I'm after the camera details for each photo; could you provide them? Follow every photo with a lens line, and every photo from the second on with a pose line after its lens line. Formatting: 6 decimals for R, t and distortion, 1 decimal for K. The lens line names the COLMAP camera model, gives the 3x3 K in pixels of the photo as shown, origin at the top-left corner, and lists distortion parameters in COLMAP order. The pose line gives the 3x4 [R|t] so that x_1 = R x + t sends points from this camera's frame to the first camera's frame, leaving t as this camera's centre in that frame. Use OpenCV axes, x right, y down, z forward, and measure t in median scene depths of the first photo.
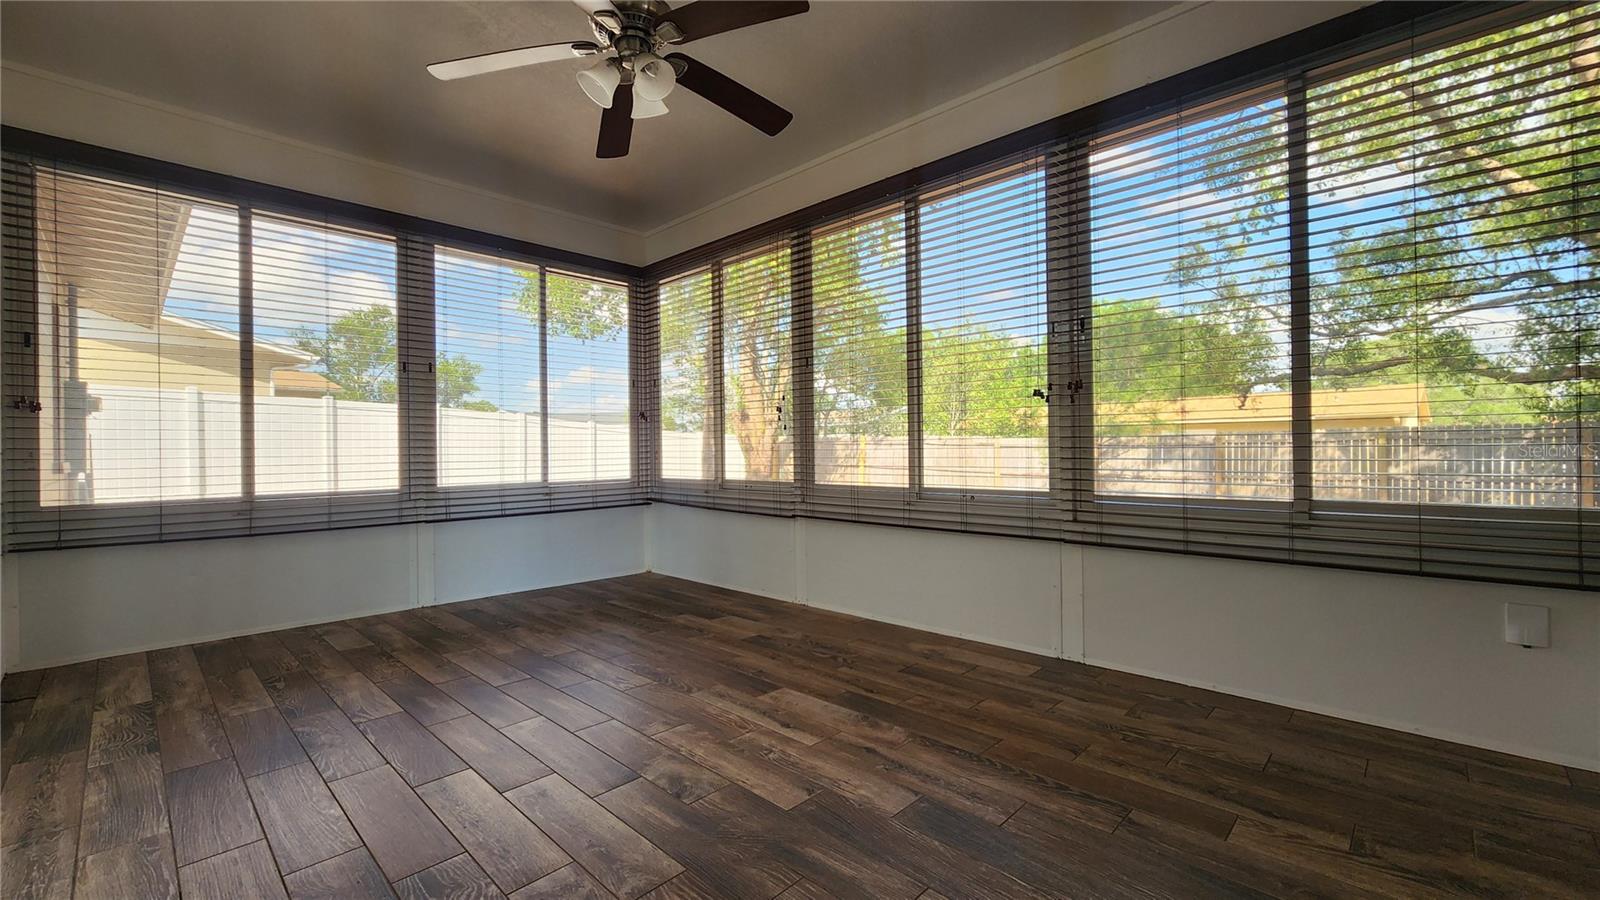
lens RADIAL K [[656.2, 0, 787.6], [0, 656.2, 447.8], [0, 0, 1]] dist [-0.000032, 0.000390]
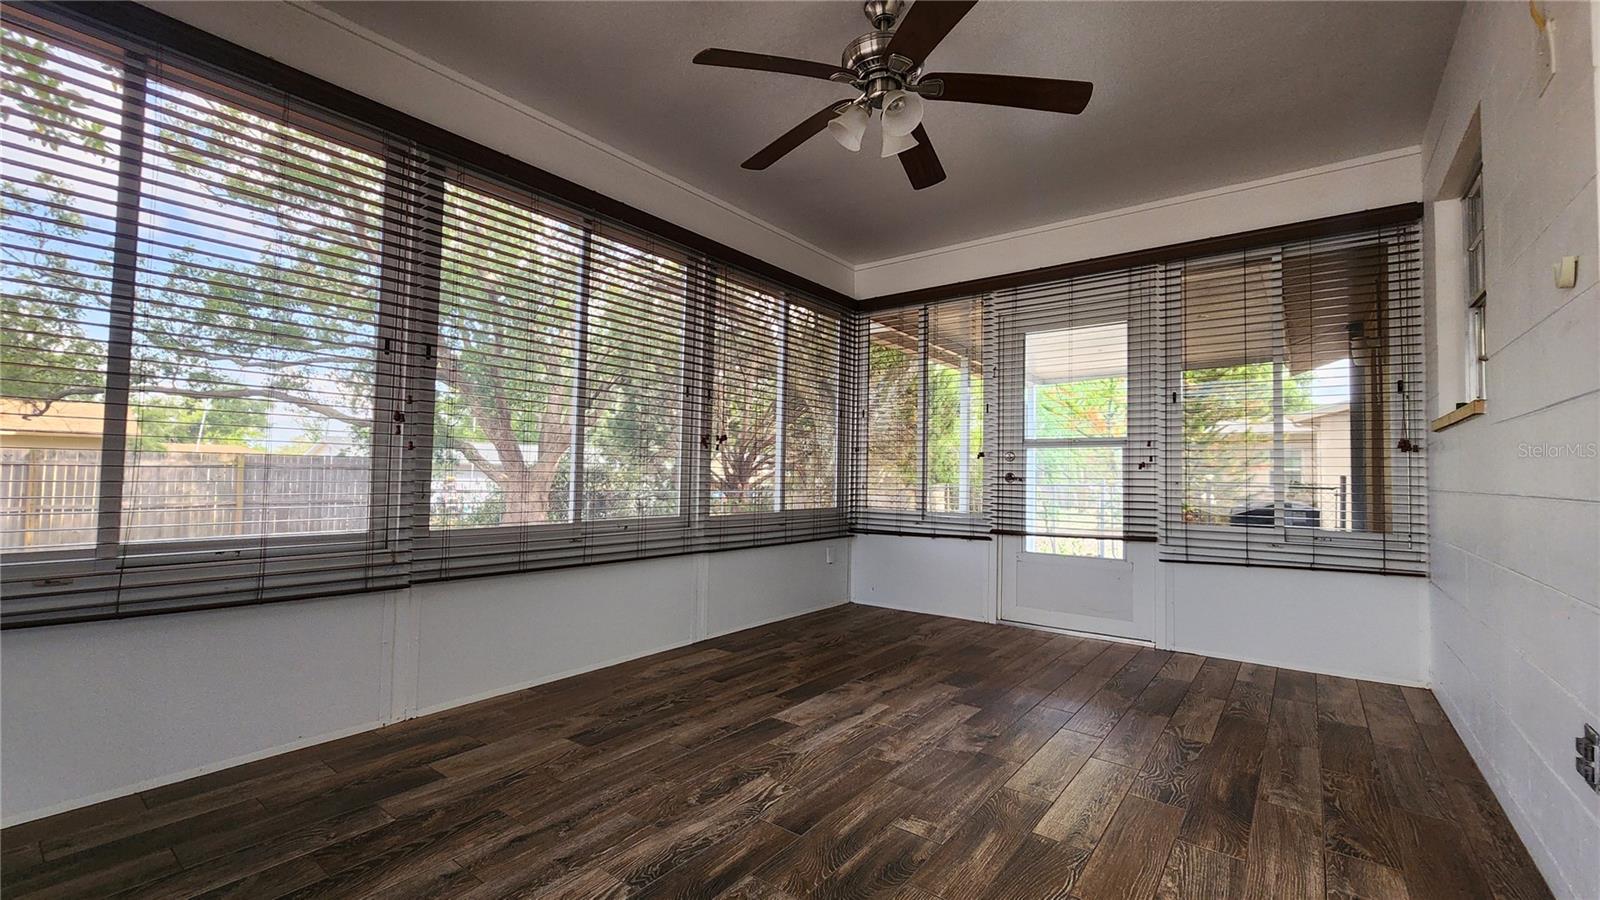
lens RADIAL K [[656.2, 0, 787.6], [0, 656.2, 447.8], [0, 0, 1]] dist [-0.000032, 0.000390]
pose [[-0.104445, 0.046449, 0.993445, -1.053870], [-0.018267, 0.998651, -0.048613, -0.009314], [-0.994363, -0.023224, -0.103456, 1.088546]]
